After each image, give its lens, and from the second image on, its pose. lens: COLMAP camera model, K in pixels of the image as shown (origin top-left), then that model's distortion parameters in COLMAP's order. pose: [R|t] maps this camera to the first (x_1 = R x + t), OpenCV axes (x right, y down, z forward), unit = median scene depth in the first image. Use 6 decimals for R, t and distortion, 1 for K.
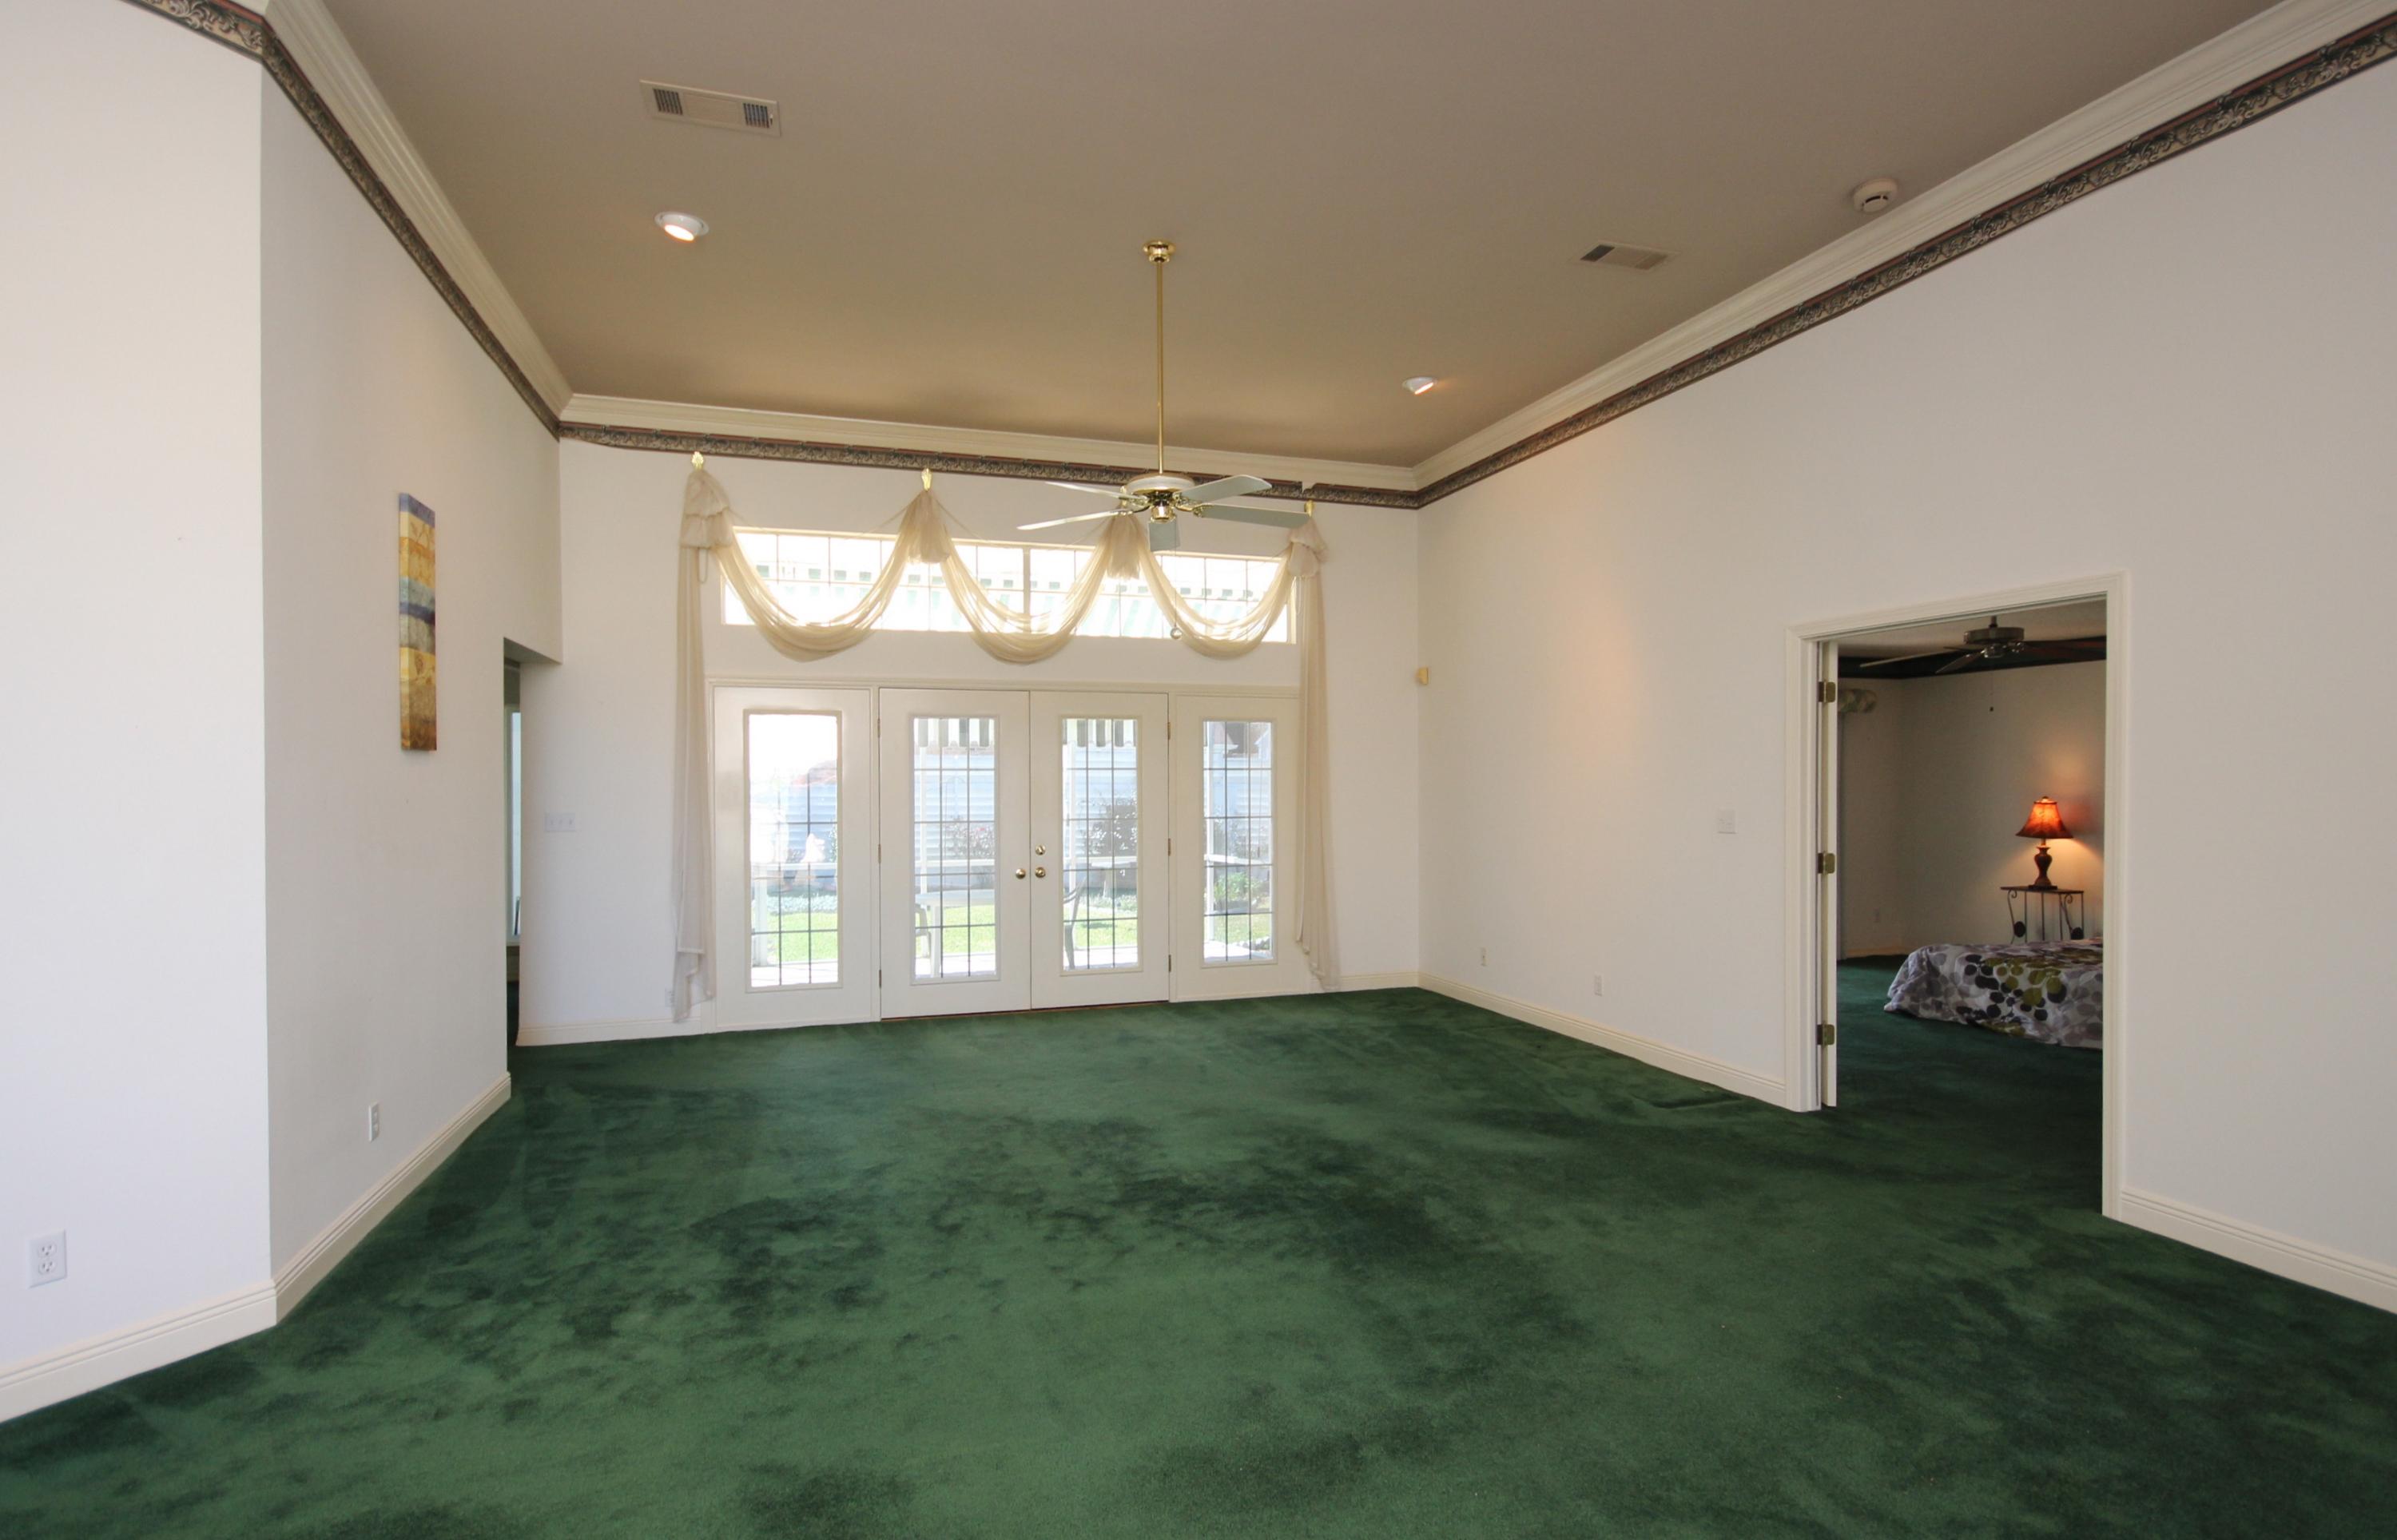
lens RADIAL K [[1147.3, 0, 1191.8], [0, 1147.3, 784.1], [0, 0, 1]] dist [0.005094, 0.000536]
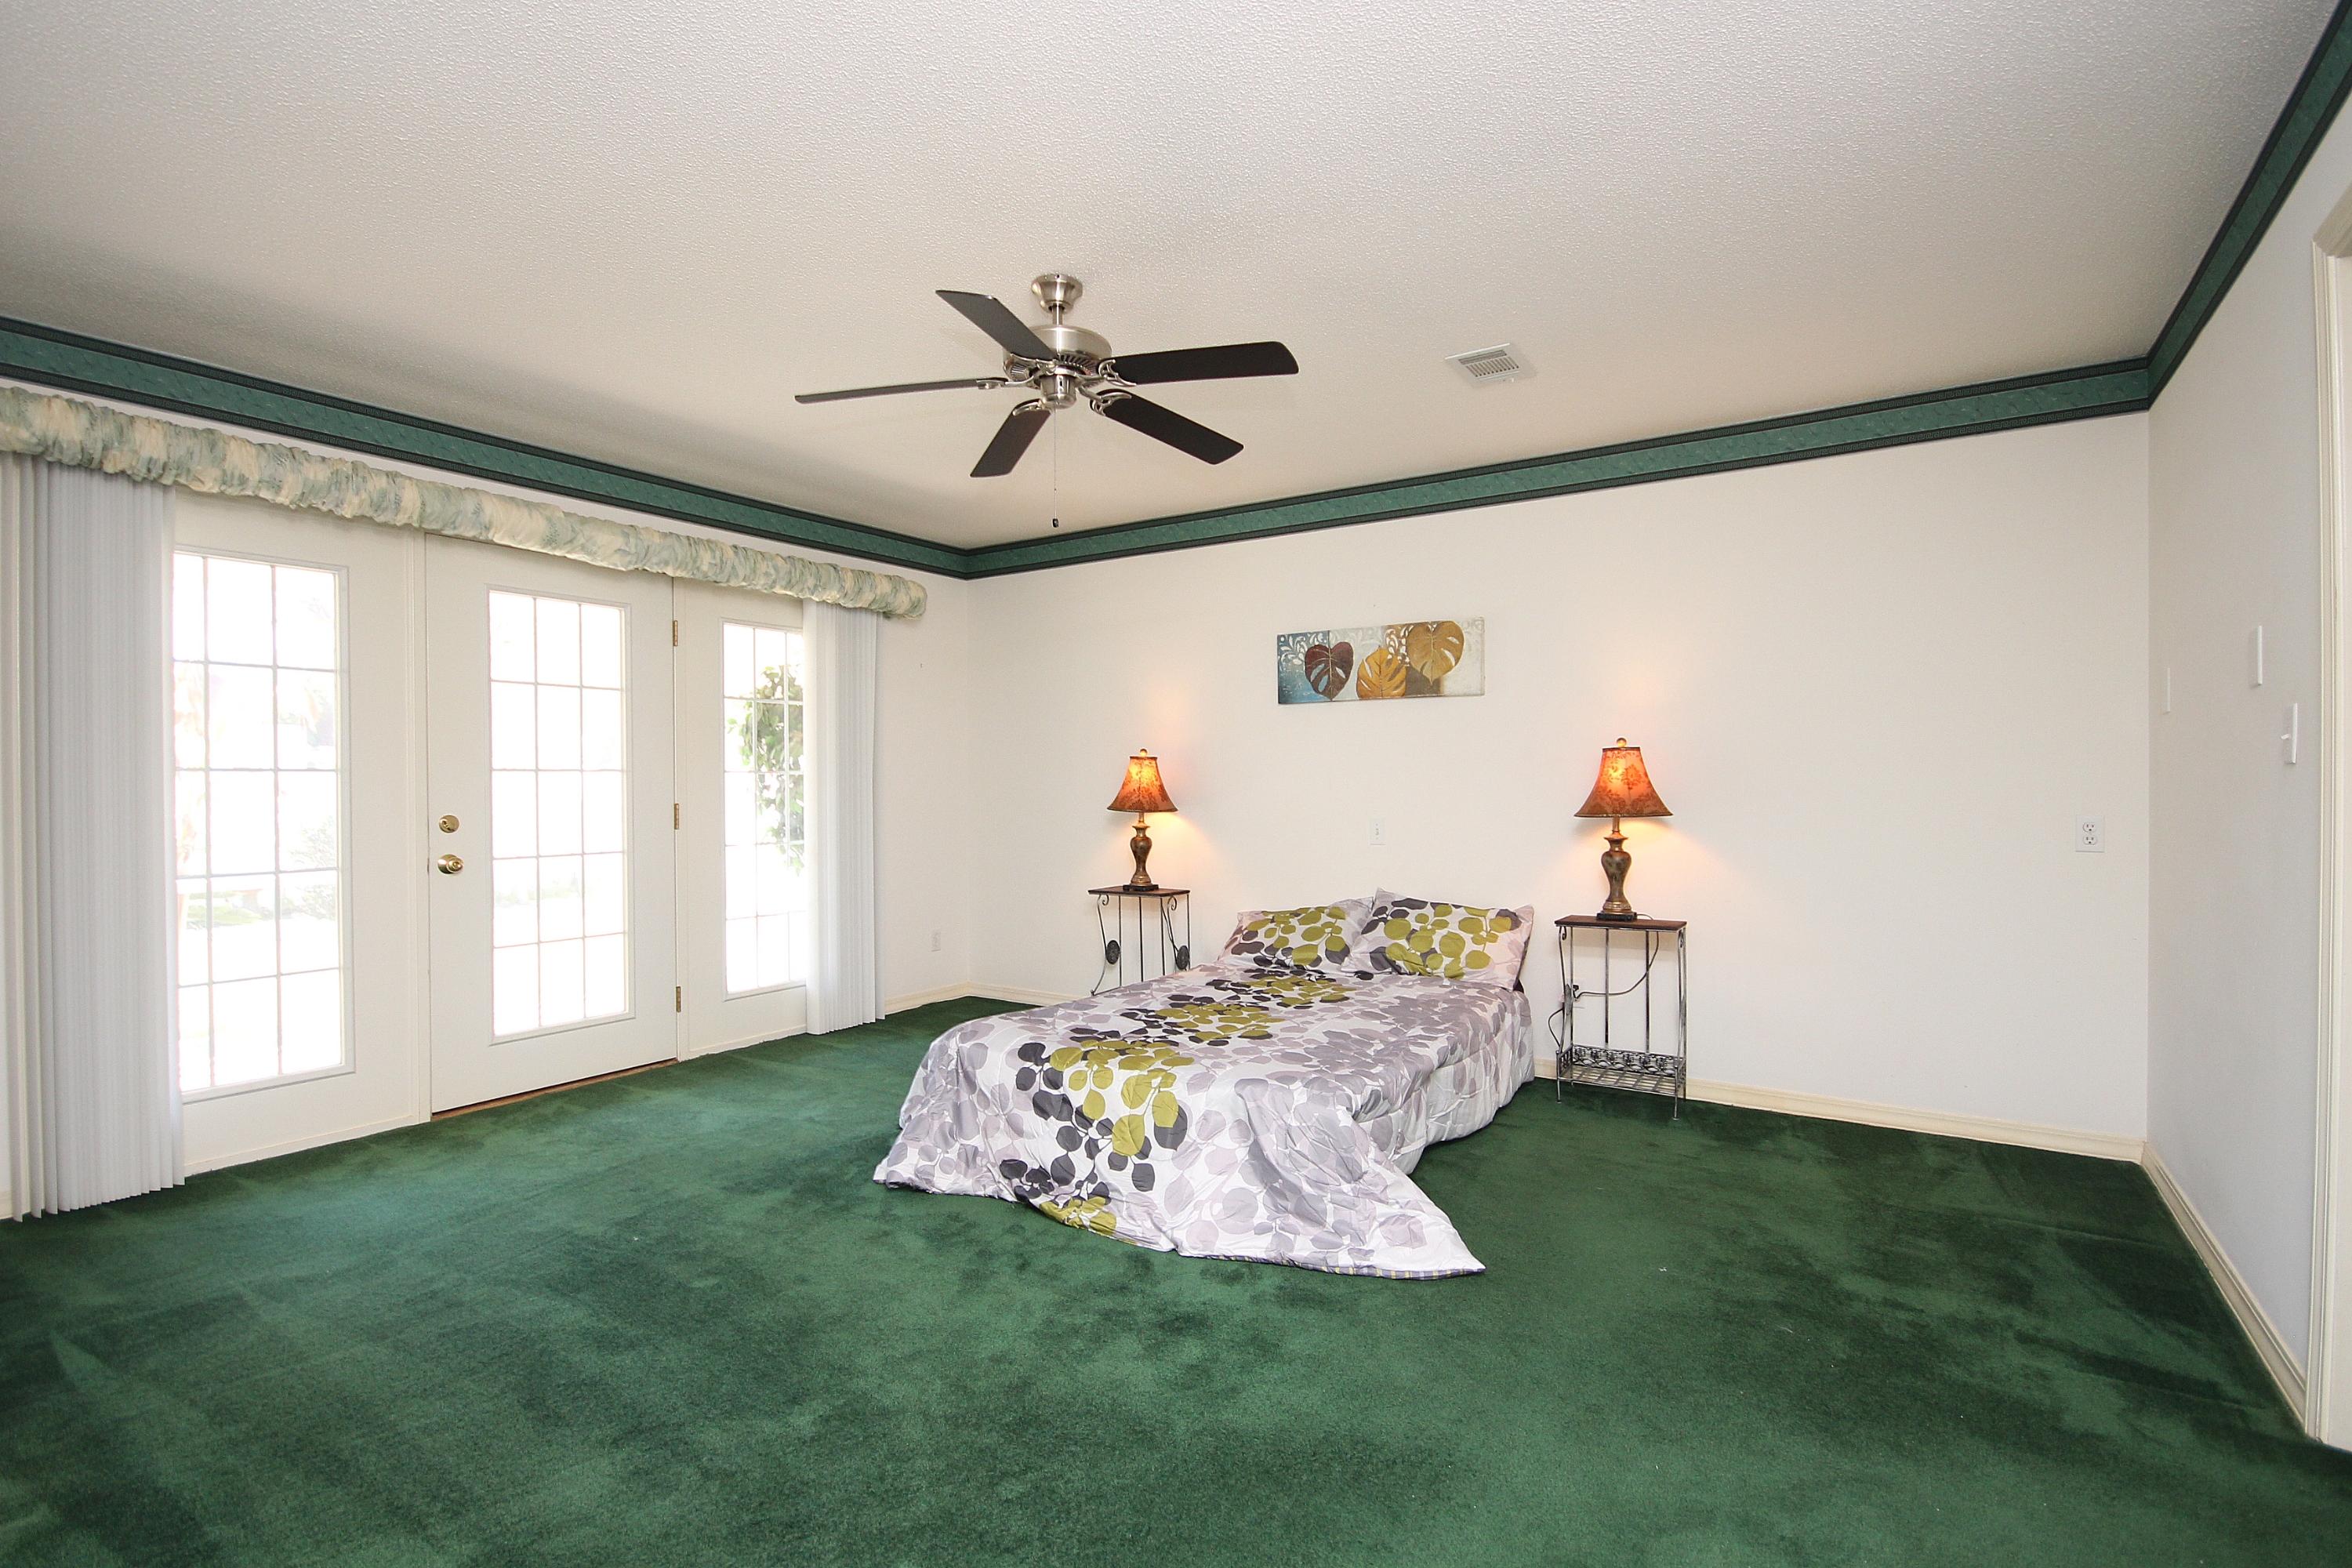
lens RADIAL K [[1094.9, 0, 1173.1], [0, 1094.9, 790.0], [0, 0, 1]] dist [-0.001362, -0.000119]
pose [[0.780980, -0.001323, 0.624554, 0.437639], [0.002930, 0.999995, -0.001545, 0.041807], [-0.624549, 0.003036, 0.780980, 0.601217]]
